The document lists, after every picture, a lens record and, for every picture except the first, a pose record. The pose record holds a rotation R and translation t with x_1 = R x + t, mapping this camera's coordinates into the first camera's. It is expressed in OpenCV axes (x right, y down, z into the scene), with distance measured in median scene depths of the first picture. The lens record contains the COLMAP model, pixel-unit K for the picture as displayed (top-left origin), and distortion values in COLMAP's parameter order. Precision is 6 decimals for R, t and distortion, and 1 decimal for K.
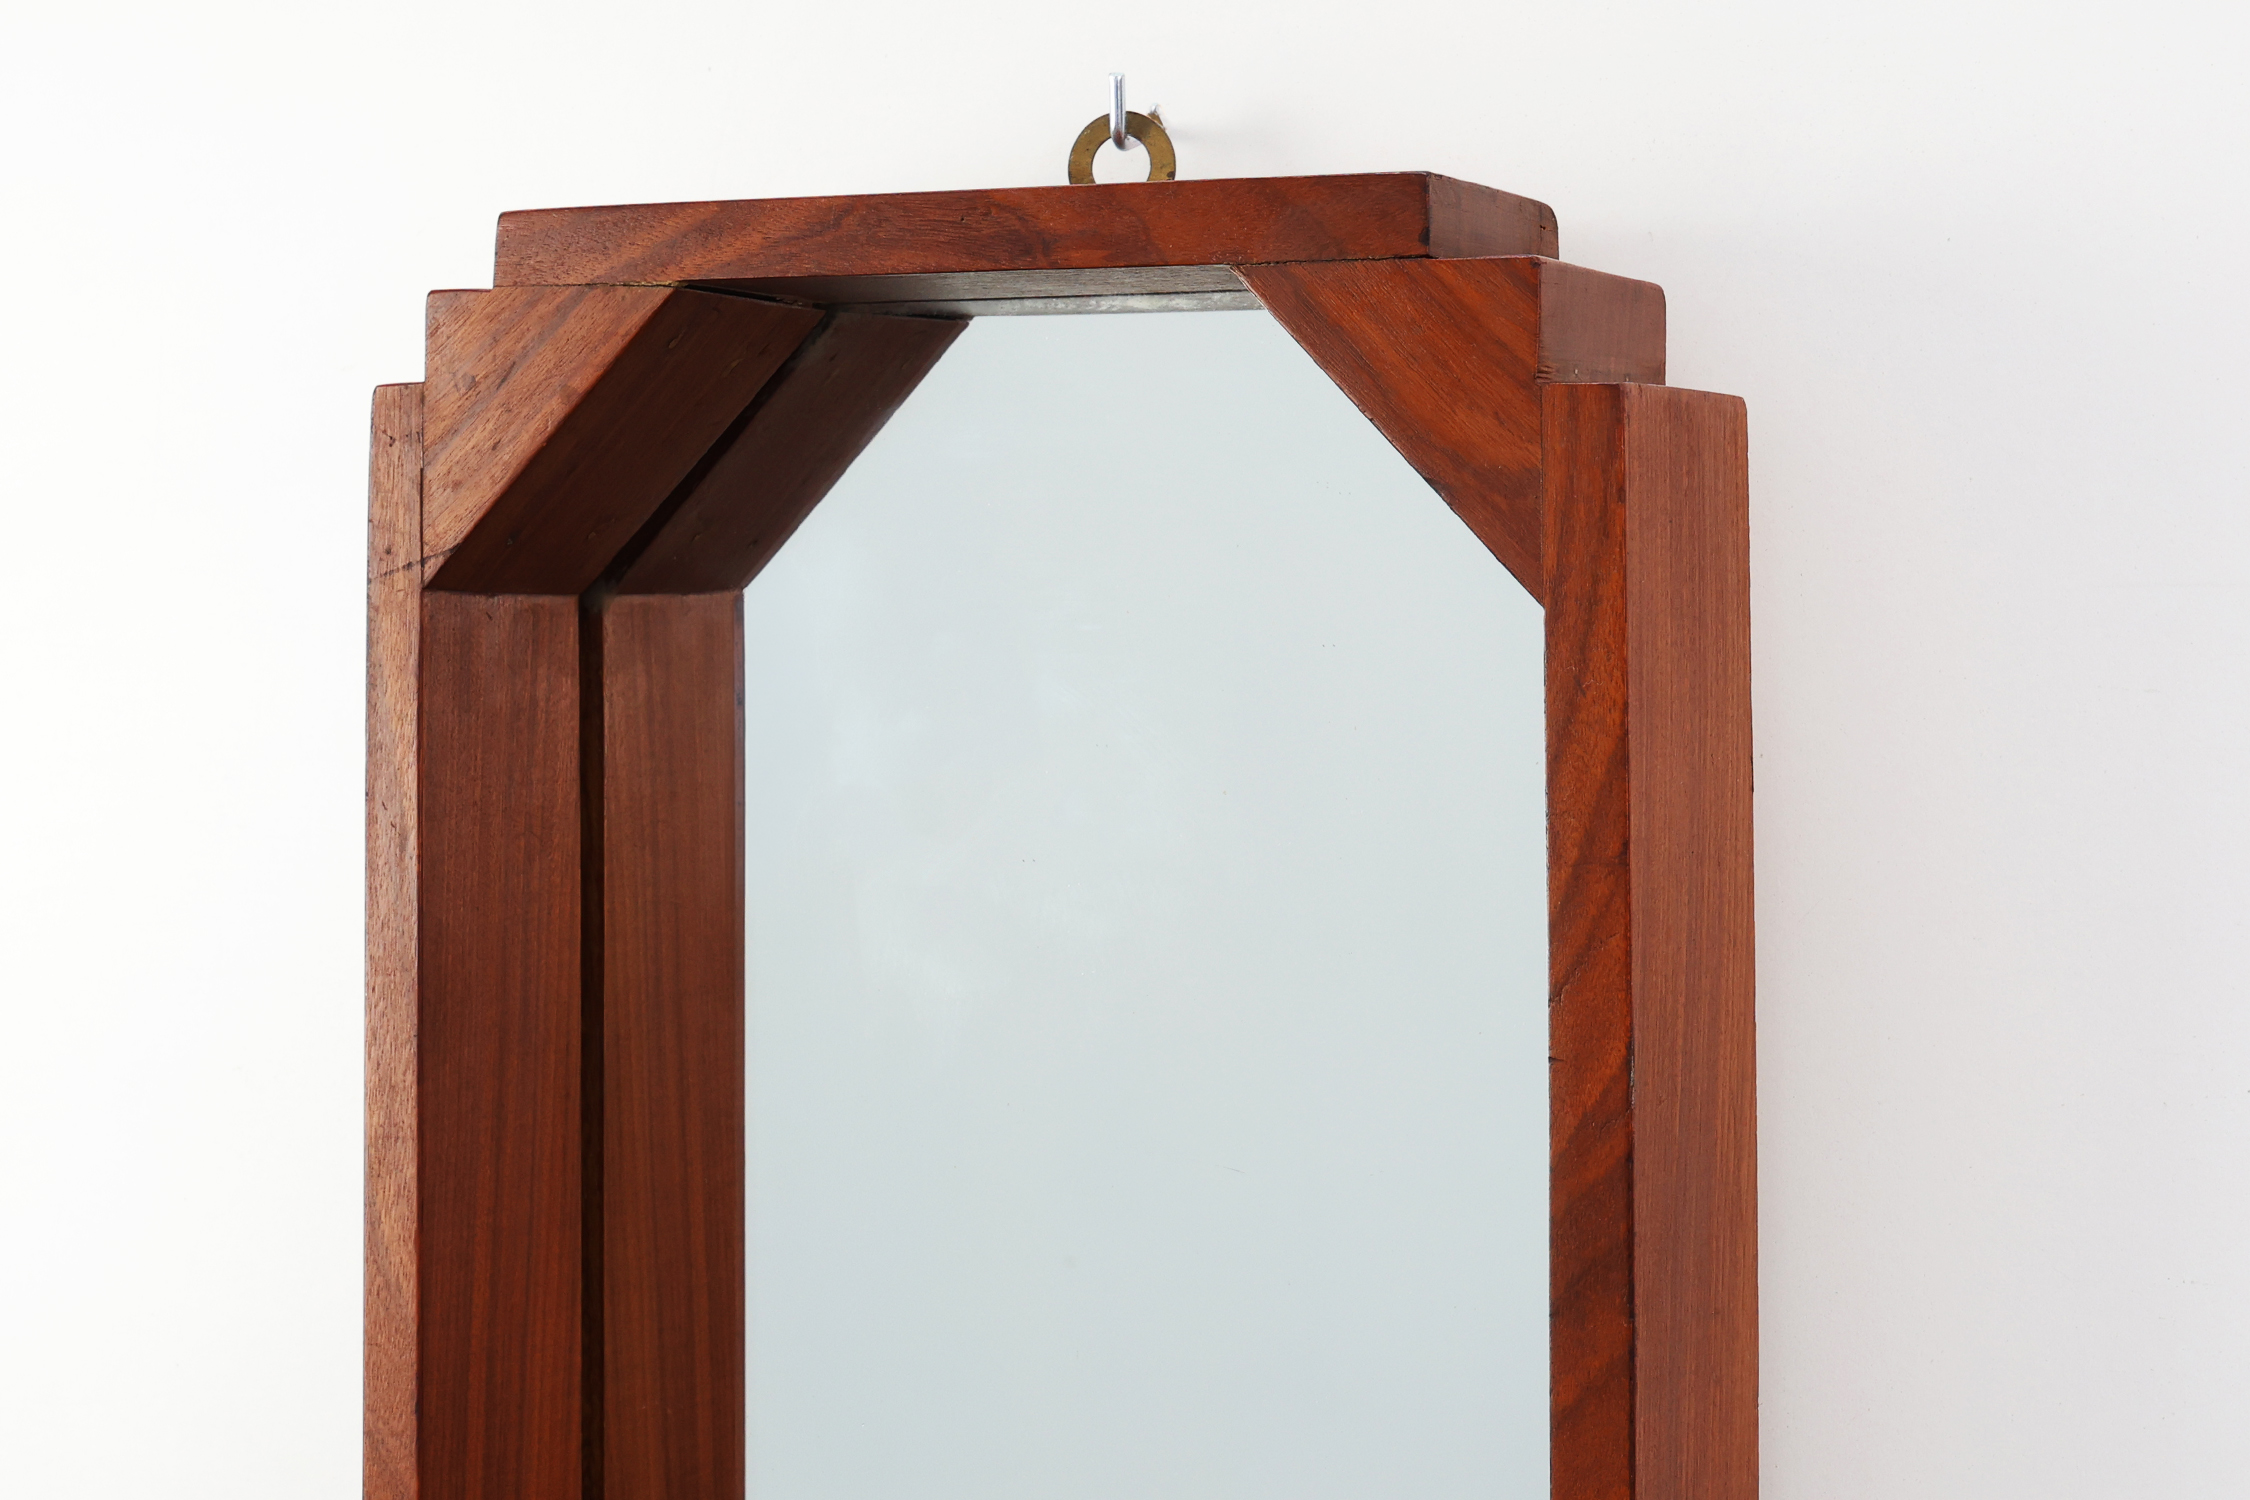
lens RADIAL K [[5412.2, 0, 1131.3], [0, 5412.2, 745.3], [0, 0, 1]] dist [0.083547, 0.000000]
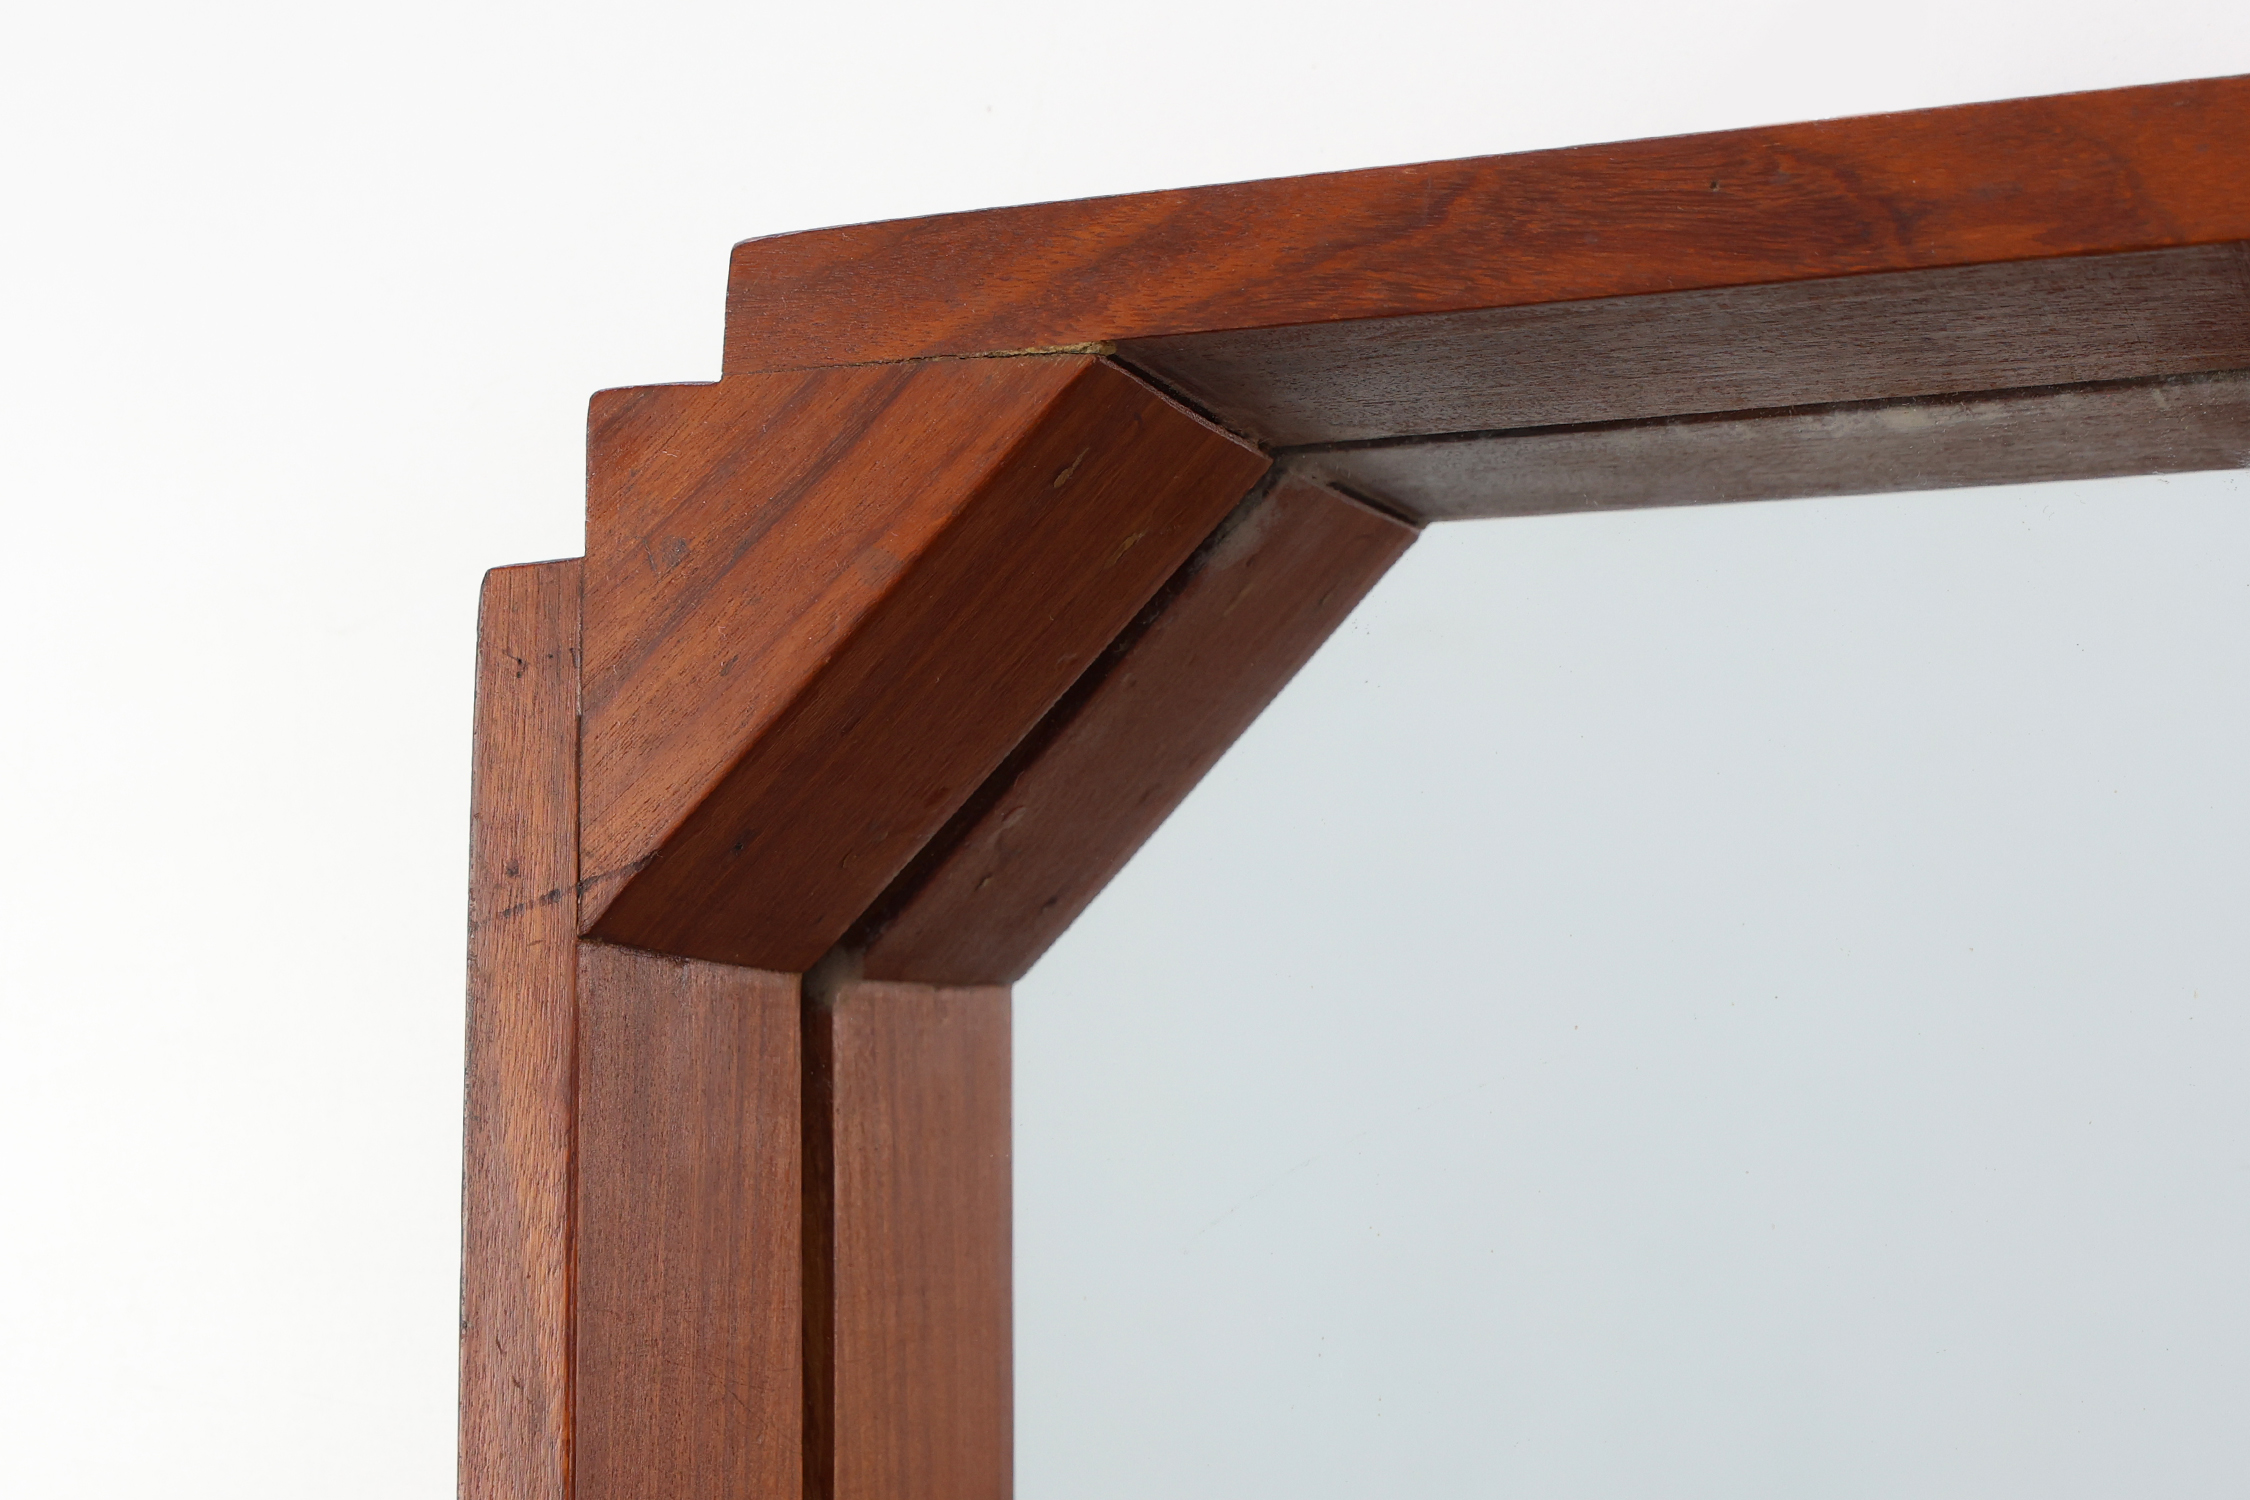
lens RADIAL K [[5412.2, 0, 1116.8], [0, 5412.2, 750.3], [0, 0, 1]] dist [0.083547, 0.000000]
pose [[0.998872, 0.003123, 0.047381, -0.102758], [0.001676, 0.994895, -0.100898, 0.006769], [-0.047454, 0.100864, 0.993768, 0.461514]]
